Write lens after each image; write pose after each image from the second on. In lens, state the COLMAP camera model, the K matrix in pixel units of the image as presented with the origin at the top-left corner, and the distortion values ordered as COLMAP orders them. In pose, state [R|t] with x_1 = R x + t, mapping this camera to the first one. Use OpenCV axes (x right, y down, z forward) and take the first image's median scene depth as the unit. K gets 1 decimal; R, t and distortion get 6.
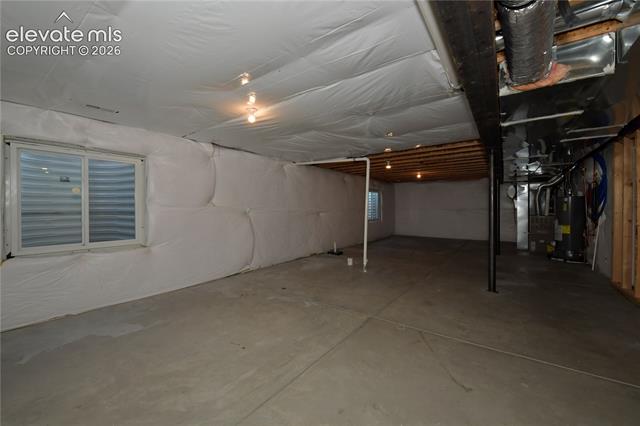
lens RADIAL K [[262.7, 0, 319.3], [0, 262.7, 211.7], [0, 0, 1]] dist [0.003106, 0.000496]
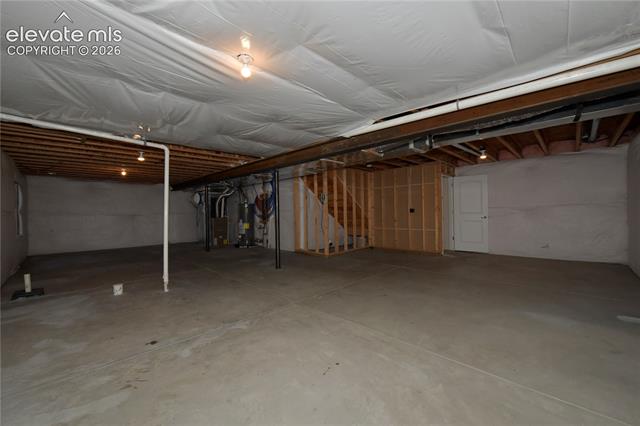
lens RADIAL K [[262.7, 0, 320.5], [0, 262.7, 211.8], [0, 0, 1]] dist [0.003106, 0.000496]
pose [[0.129697, 0.002780, 0.991550, -0.567187], [0.027516, 0.999601, -0.006402, 0.010815], [-0.991172, 0.028114, 0.129568, 0.456610]]
